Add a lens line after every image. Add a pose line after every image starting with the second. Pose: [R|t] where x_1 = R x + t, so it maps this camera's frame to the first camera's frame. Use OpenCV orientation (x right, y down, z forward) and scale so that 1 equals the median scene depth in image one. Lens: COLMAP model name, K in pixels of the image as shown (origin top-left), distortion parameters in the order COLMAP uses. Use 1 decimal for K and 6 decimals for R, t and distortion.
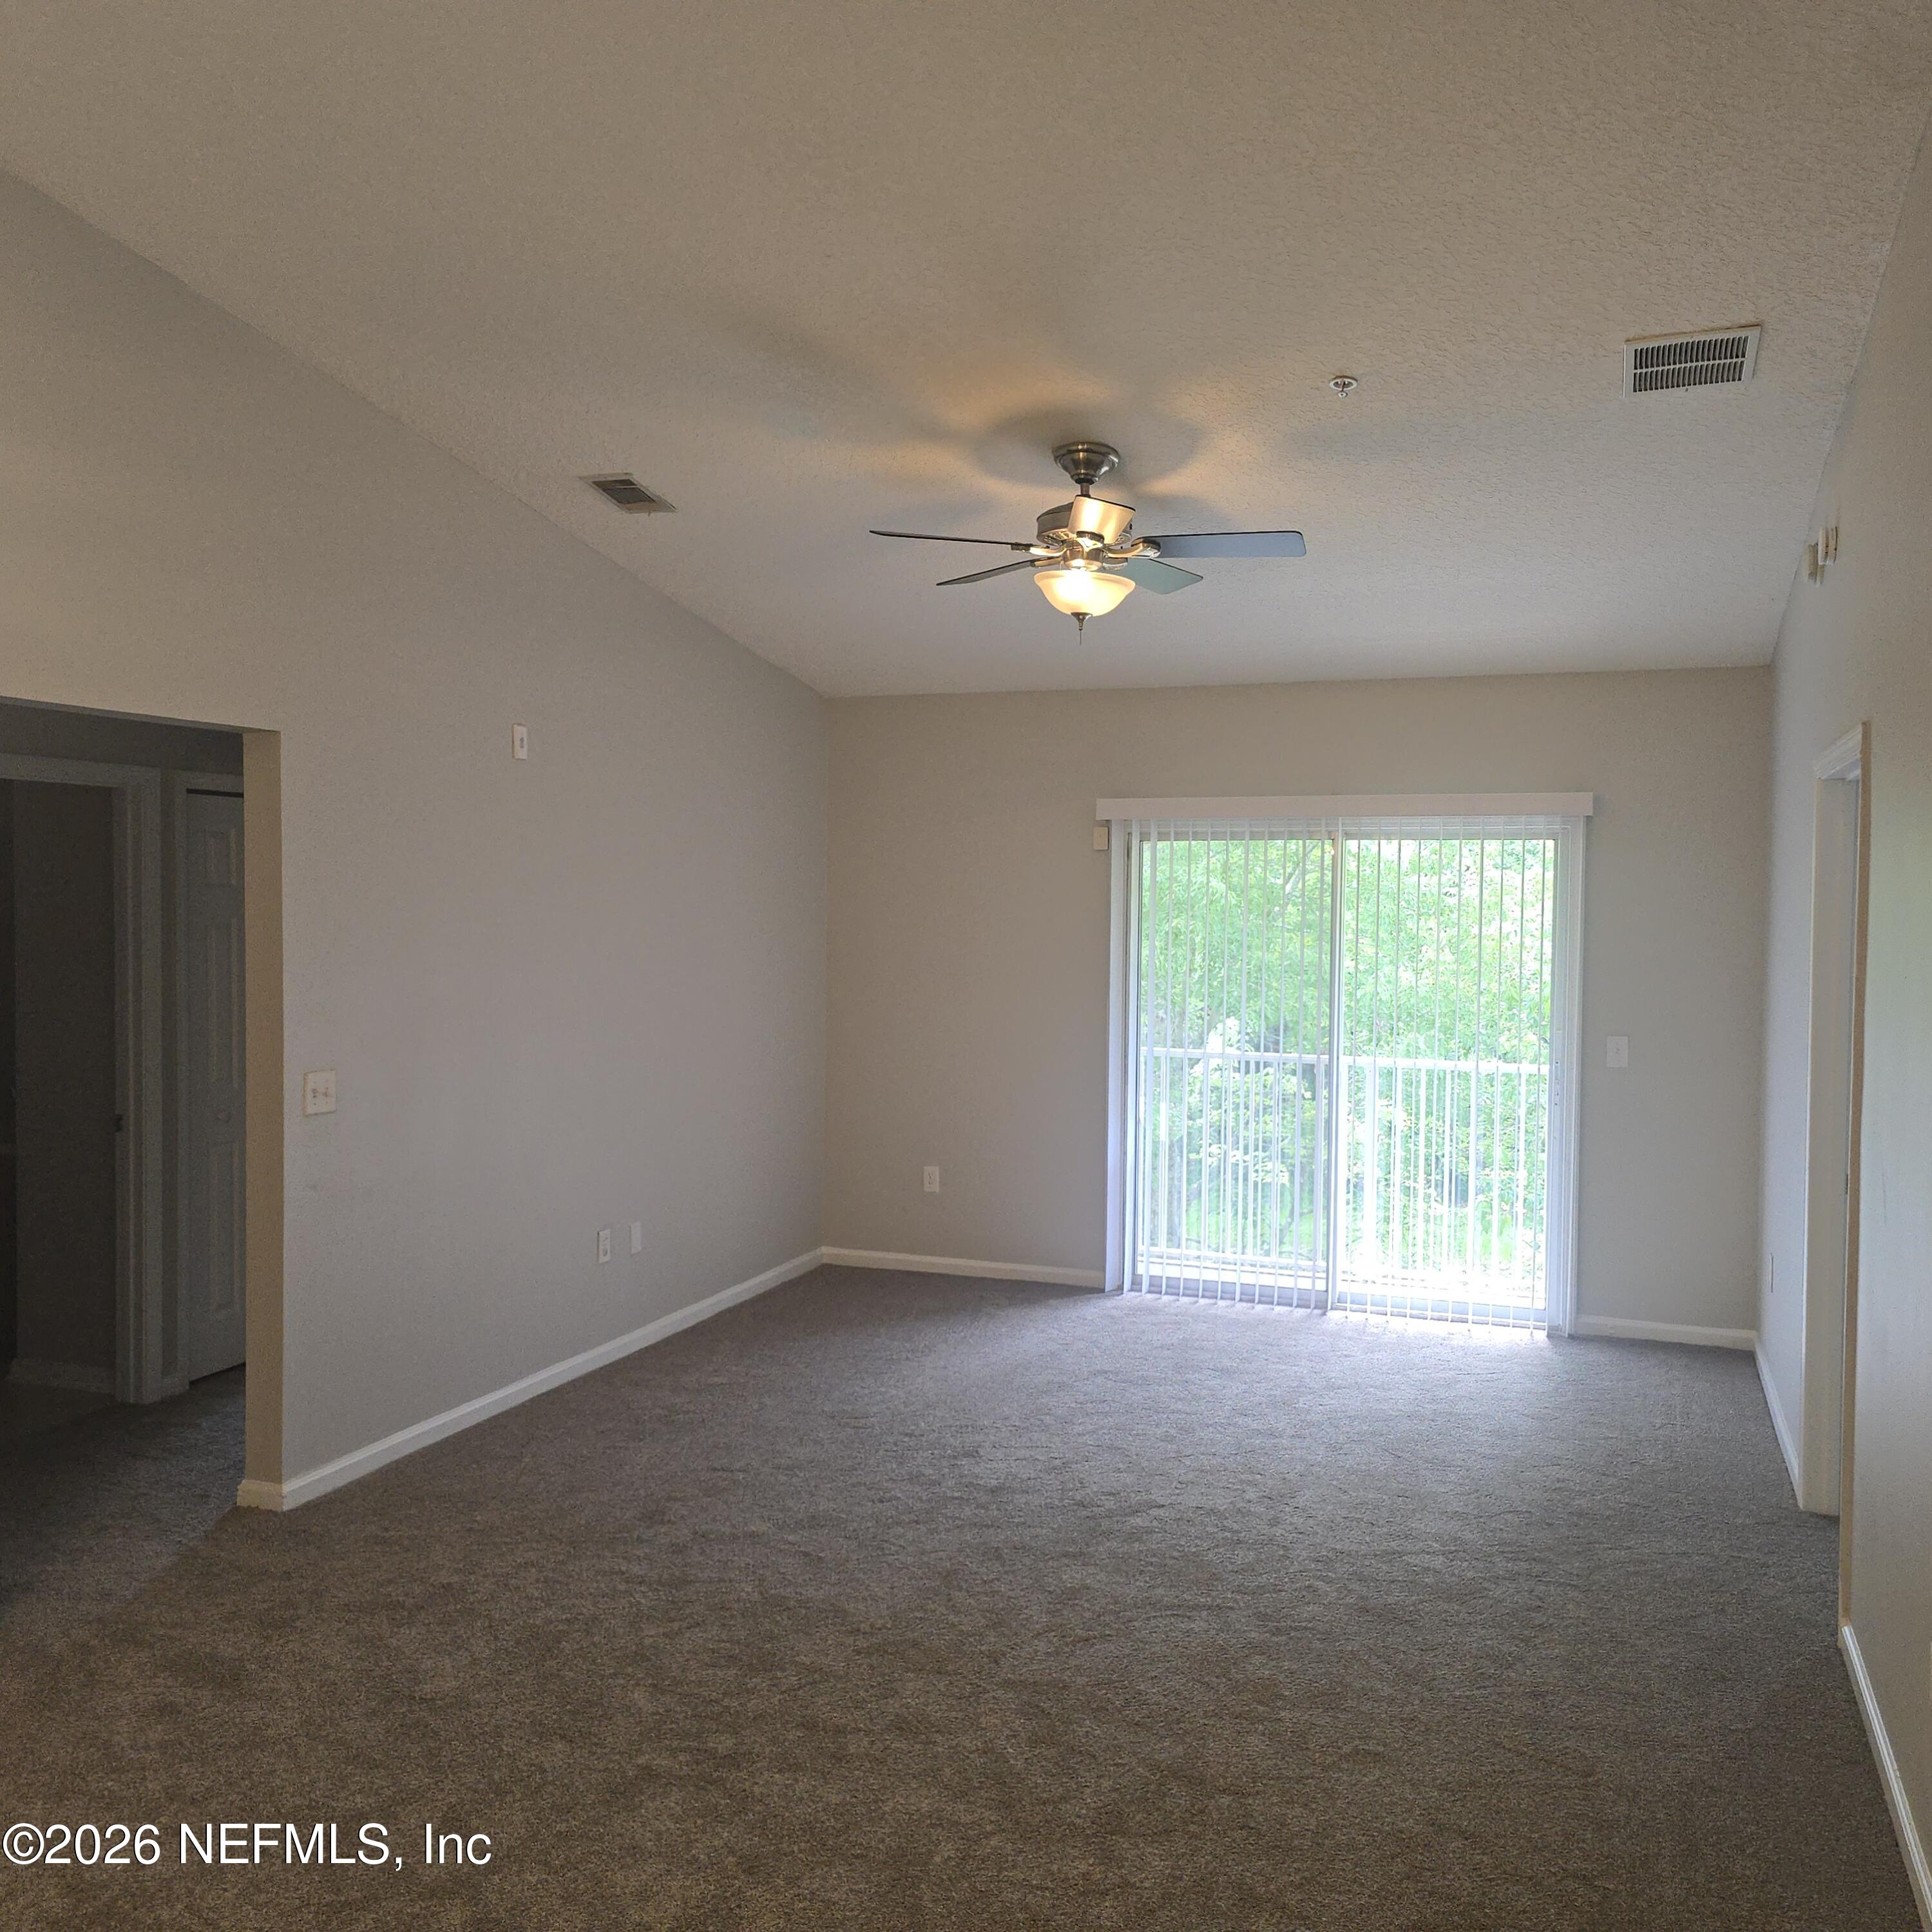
lens RADIAL K [[1708.9, 0, 1044.3], [0, 1708.9, 946.2], [0, 0, 1]] dist [0.149737, -0.328264]
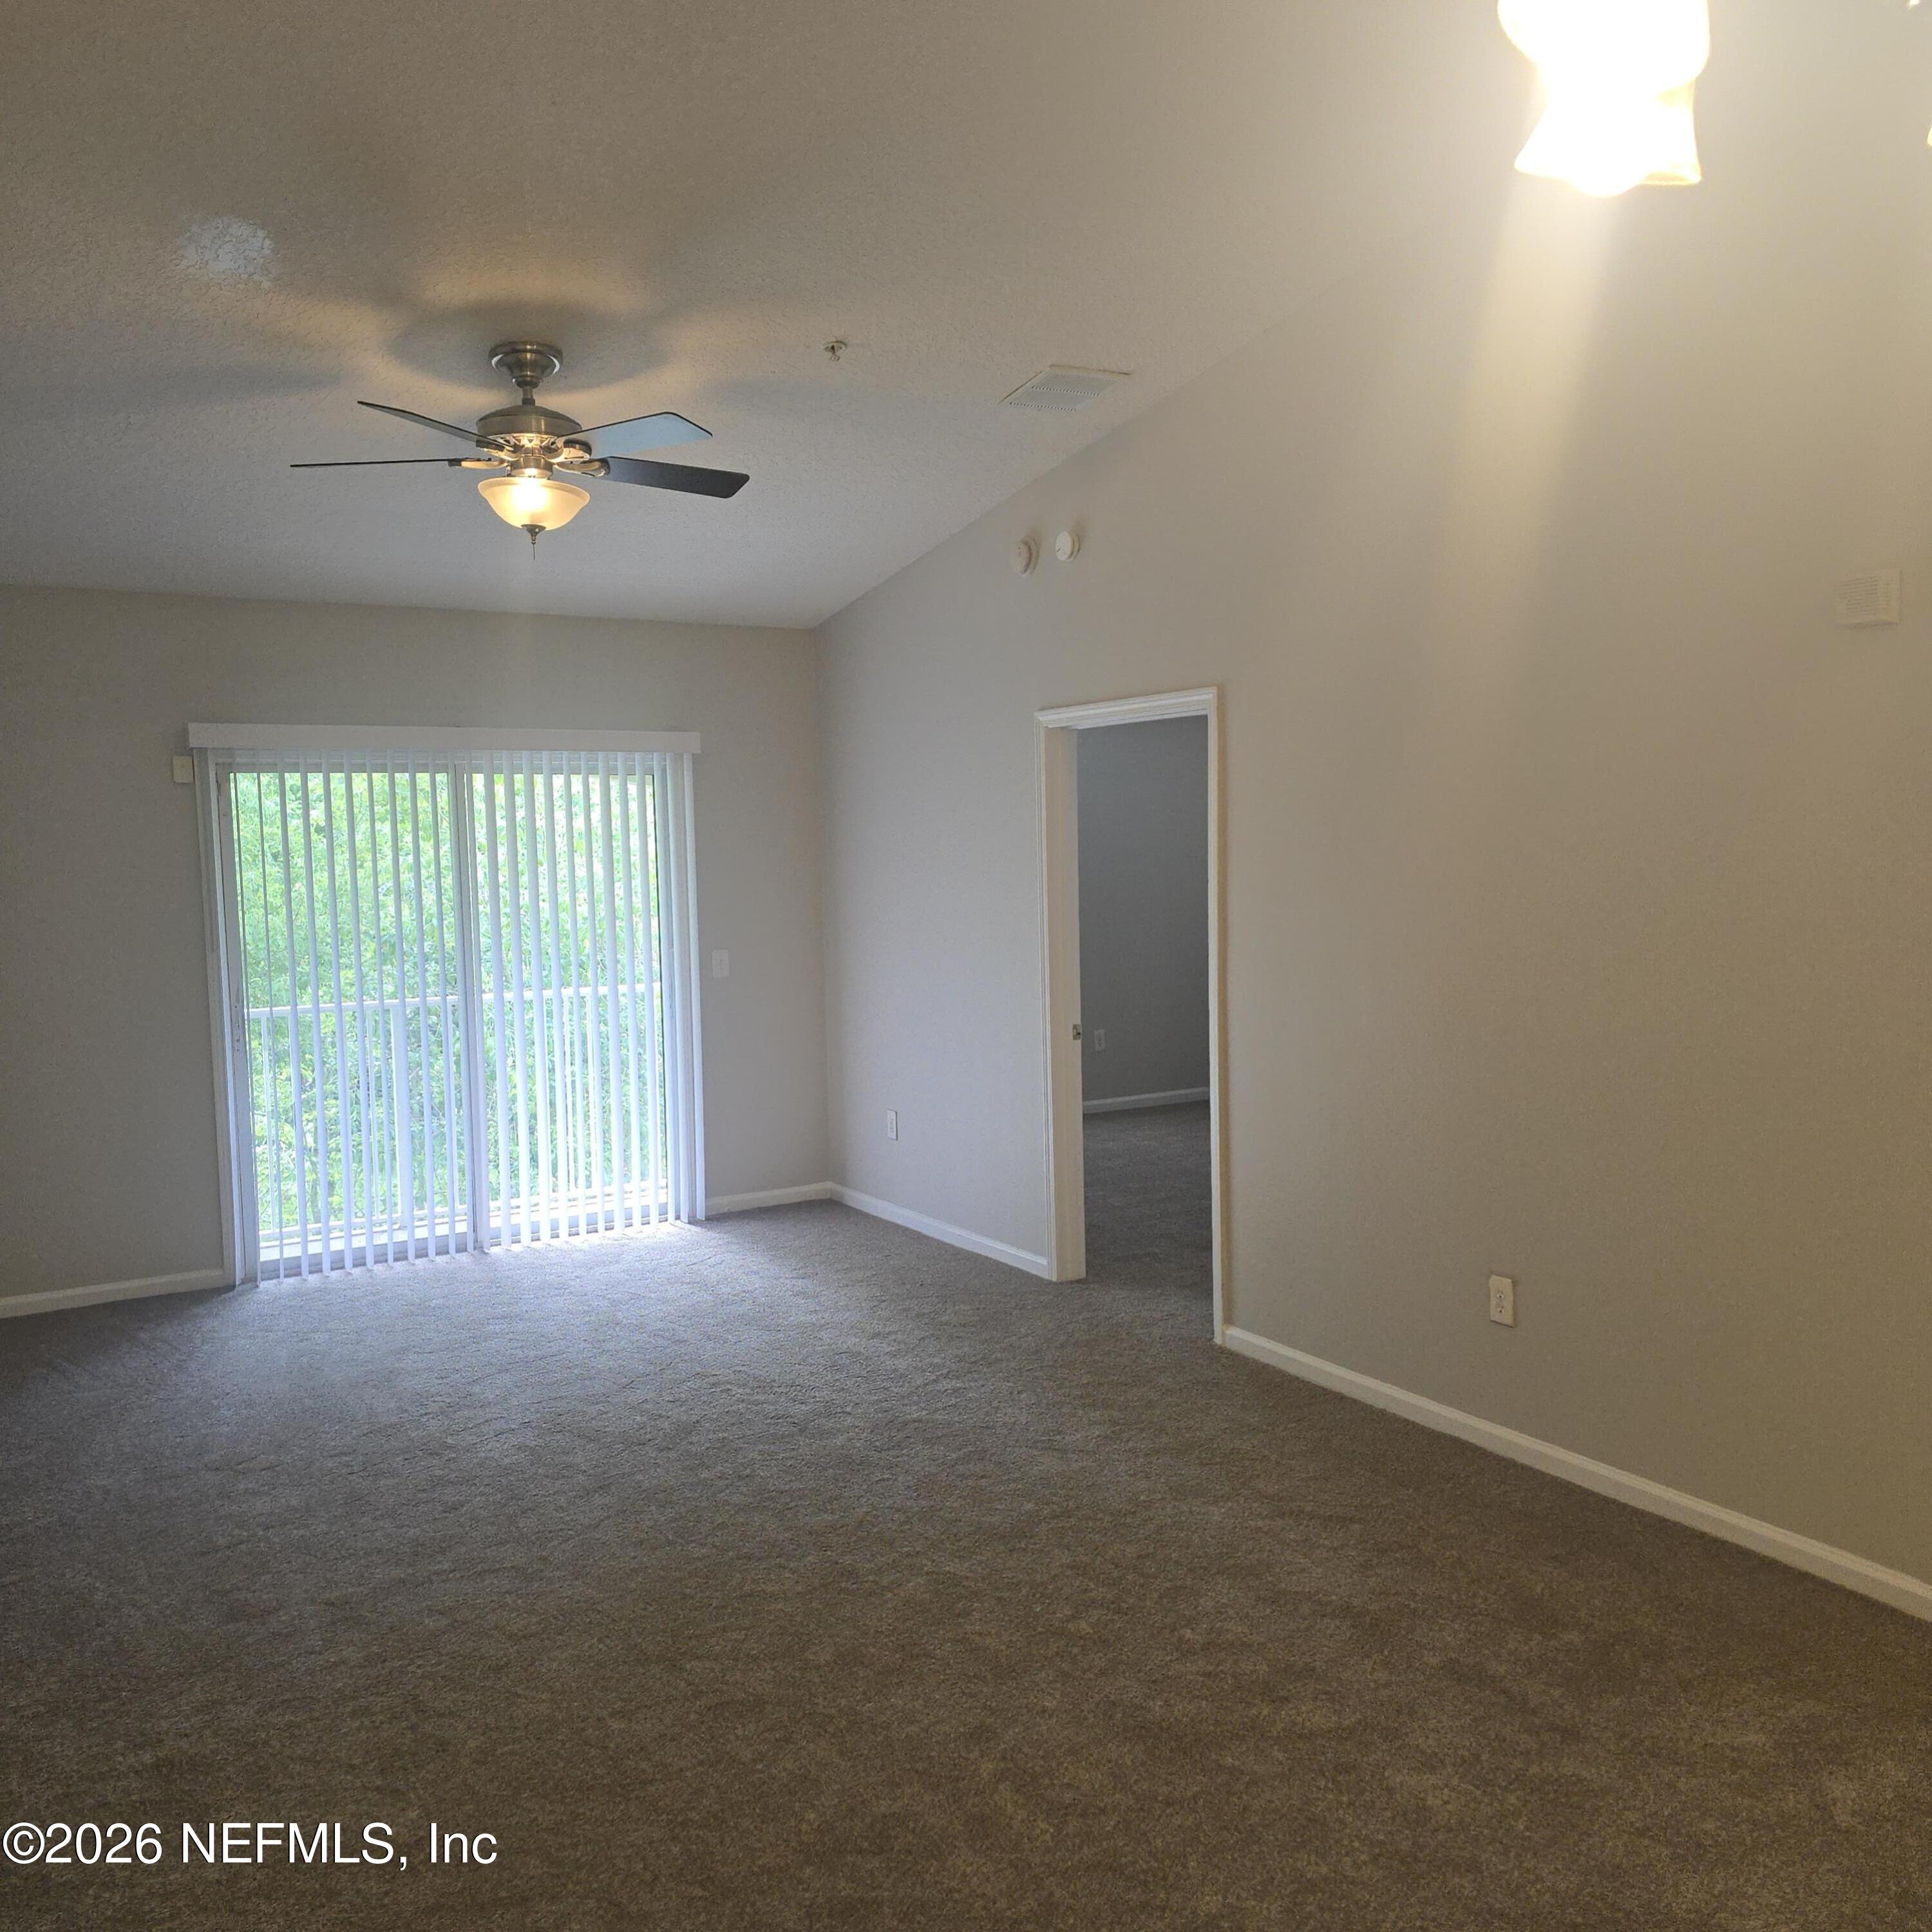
lens RADIAL K [[1698.8, 0, 966.0], [0, 1698.8, 966.0], [0, 0, 1]] dist [0.072138, -0.073154]
pose [[0.634183, -0.083273, 0.768685, -0.508062], [0.048553, 0.996510, 0.067896, -0.006340], [-0.771657, -0.005737, 0.636013, 0.199297]]
